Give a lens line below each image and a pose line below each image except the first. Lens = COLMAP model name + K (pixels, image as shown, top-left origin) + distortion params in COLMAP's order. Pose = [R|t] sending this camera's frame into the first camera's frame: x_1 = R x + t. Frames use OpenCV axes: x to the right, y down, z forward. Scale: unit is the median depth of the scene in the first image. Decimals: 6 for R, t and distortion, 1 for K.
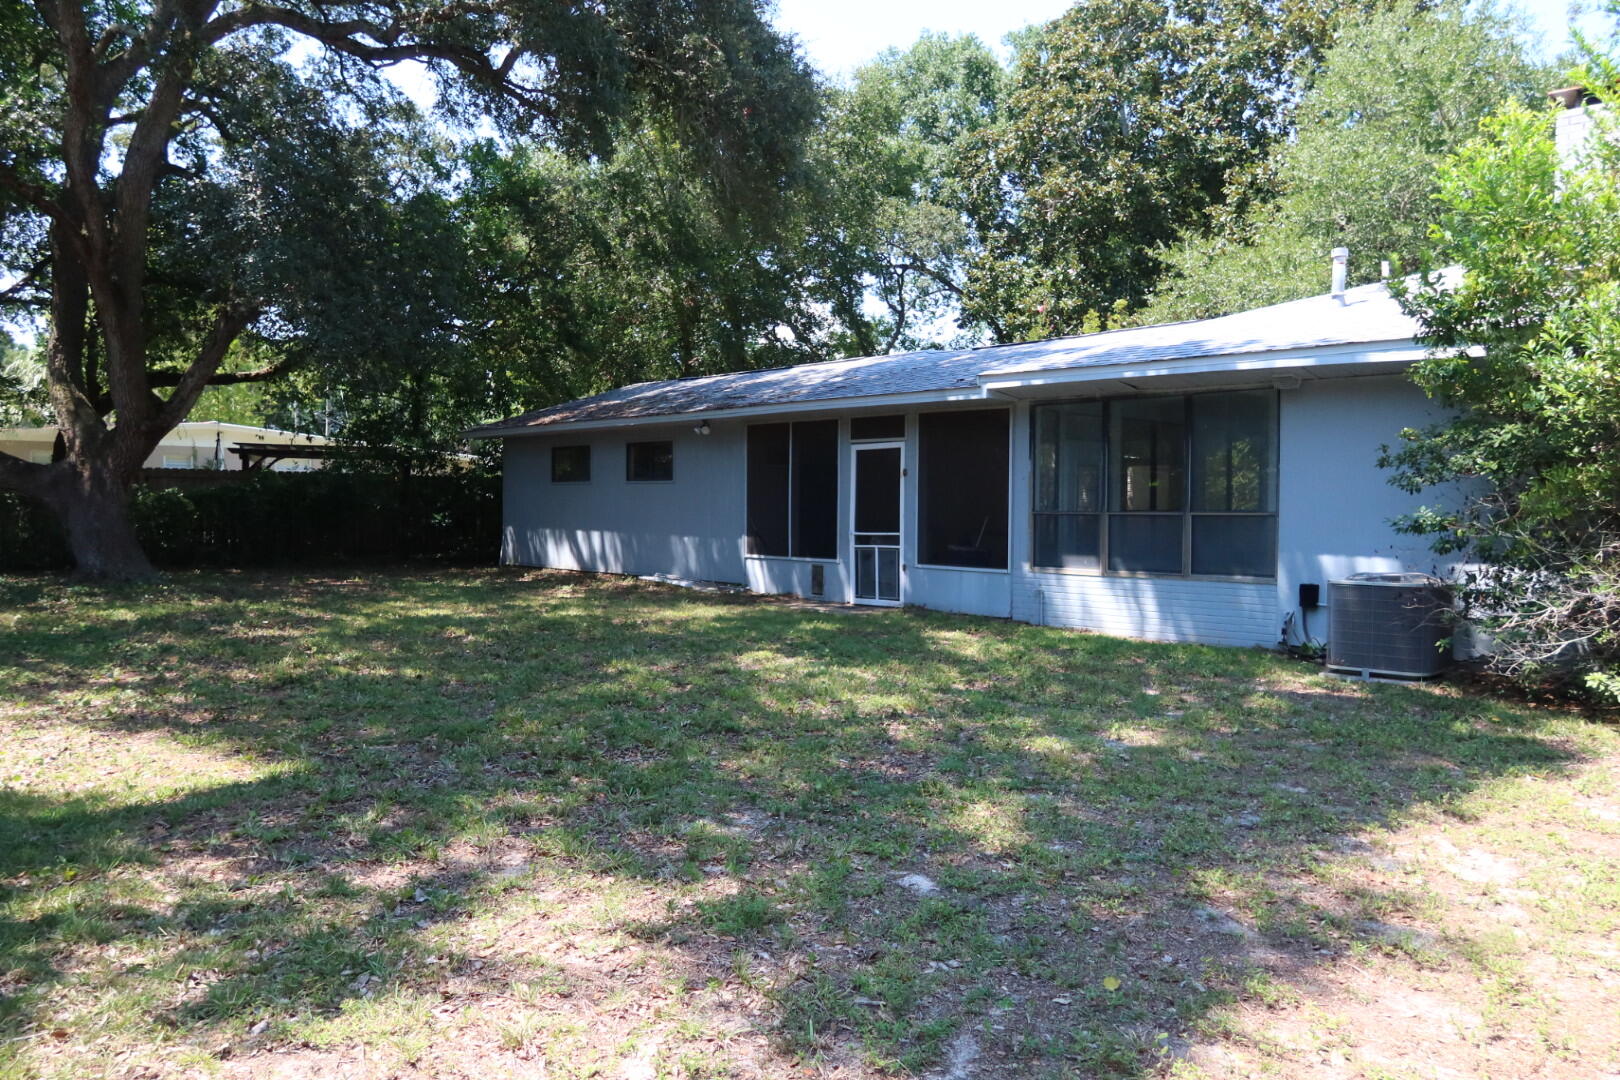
lens RADIAL K [[1119.8, 0, 810.0], [0, 1119.8, 540.0], [0, 0, 1]] dist [-0.022145, 0.004439]
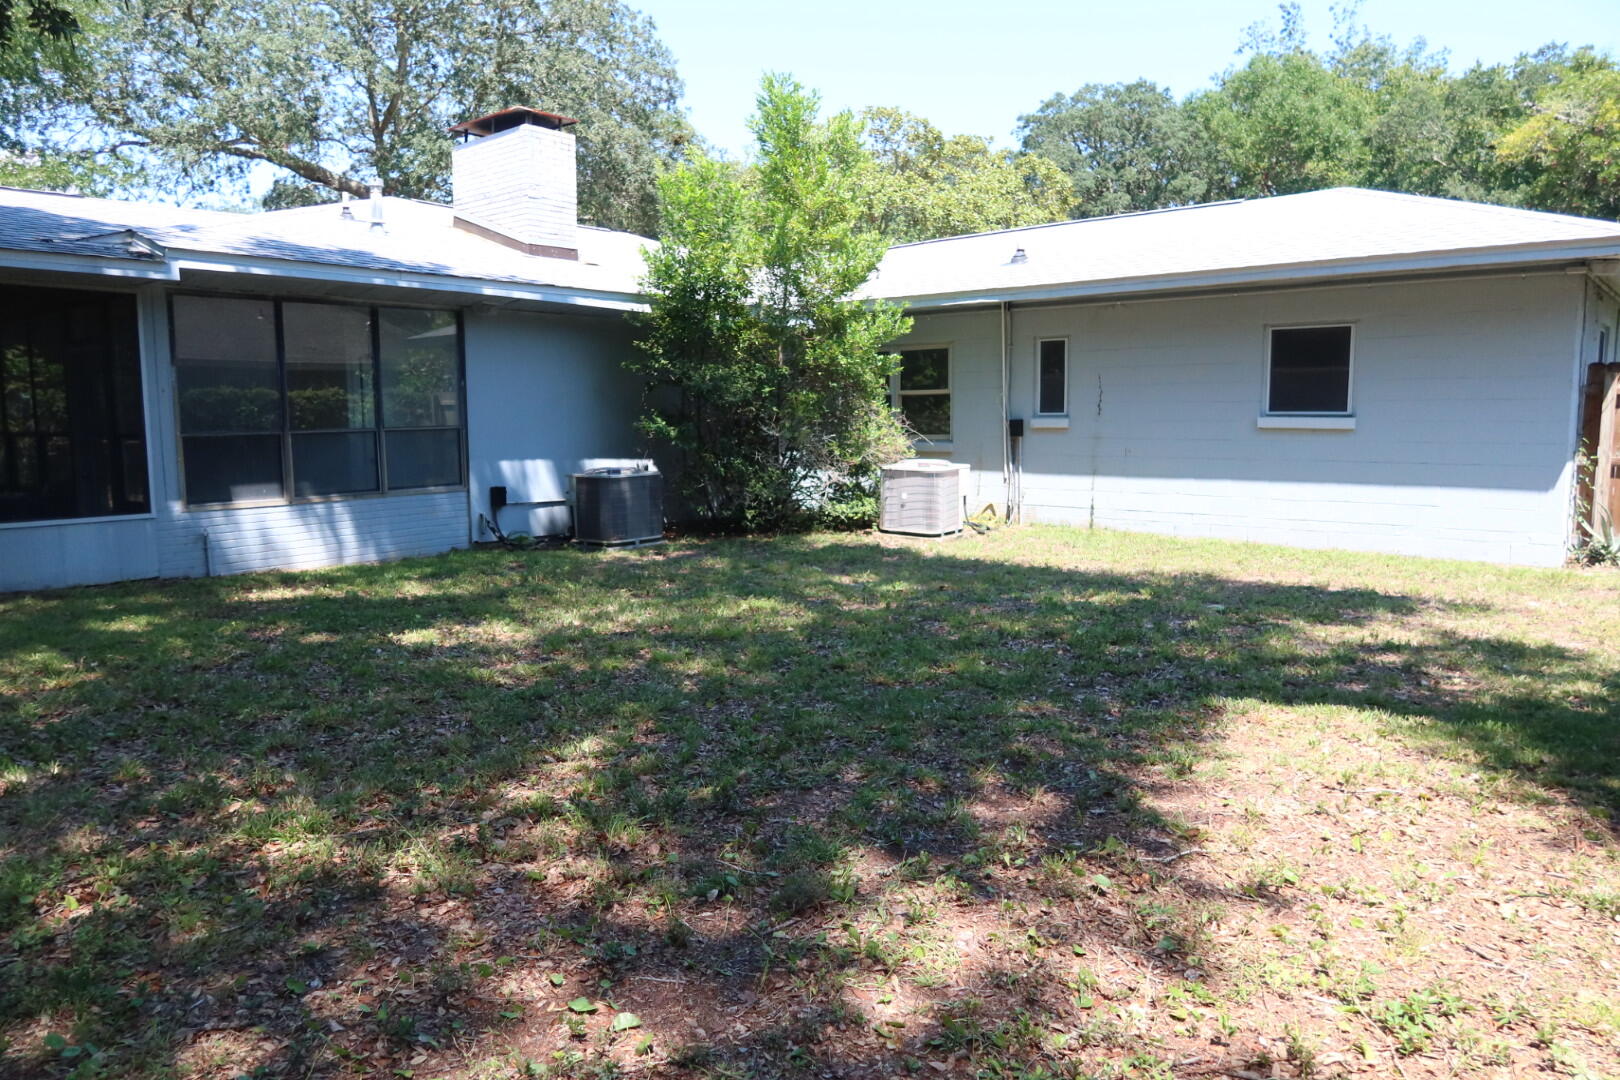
lens RADIAL K [[1119.8, 0, 810.0], [0, 1119.8, 540.0], [0, 0, 1]] dist [-0.022145, 0.004439]
pose [[-0.093375, -0.117839, 0.988633, -0.556830], [0.043511, 0.991540, 0.122295, -0.025430], [-0.994680, 0.054435, -0.087458, 0.586247]]
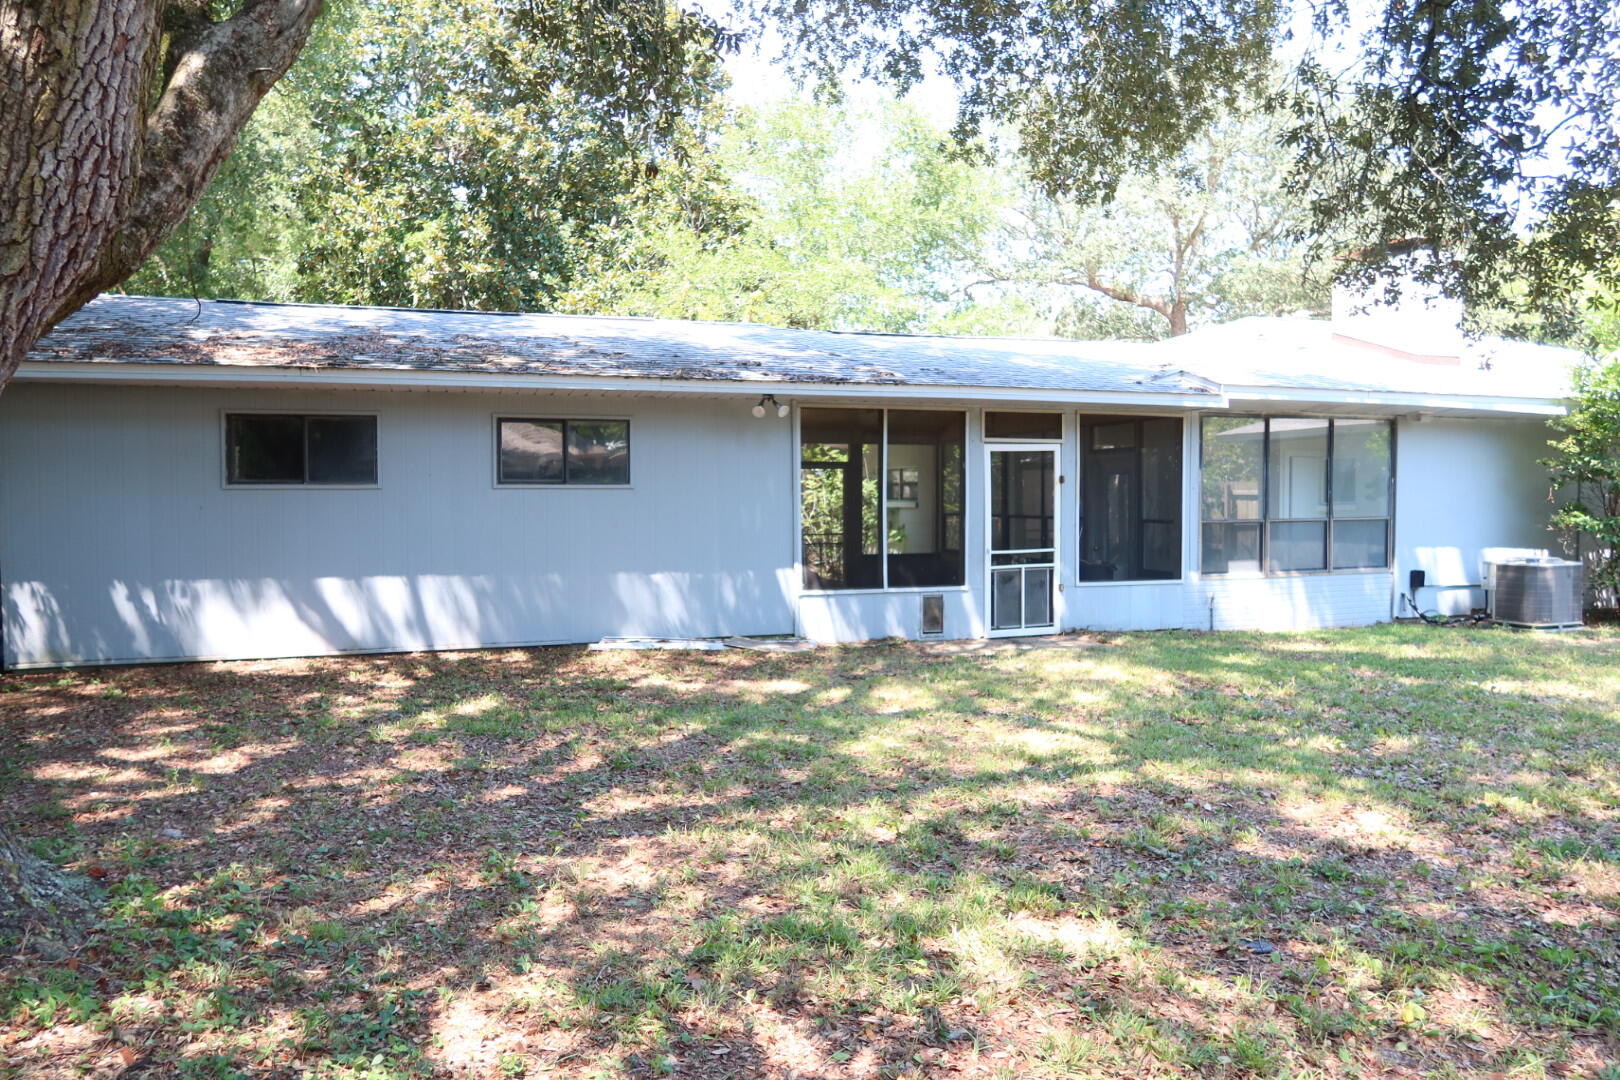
lens RADIAL K [[1119.8, 0, 810.0], [0, 1119.8, 540.0], [0, 0, 1]] dist [-0.022145, 0.004439]
pose [[0.435103, -0.039969, 0.899493, -0.793978], [0.036552, 0.998975, 0.026708, -0.043956], [-0.899638, 0.021258, 0.436118, 0.803109]]
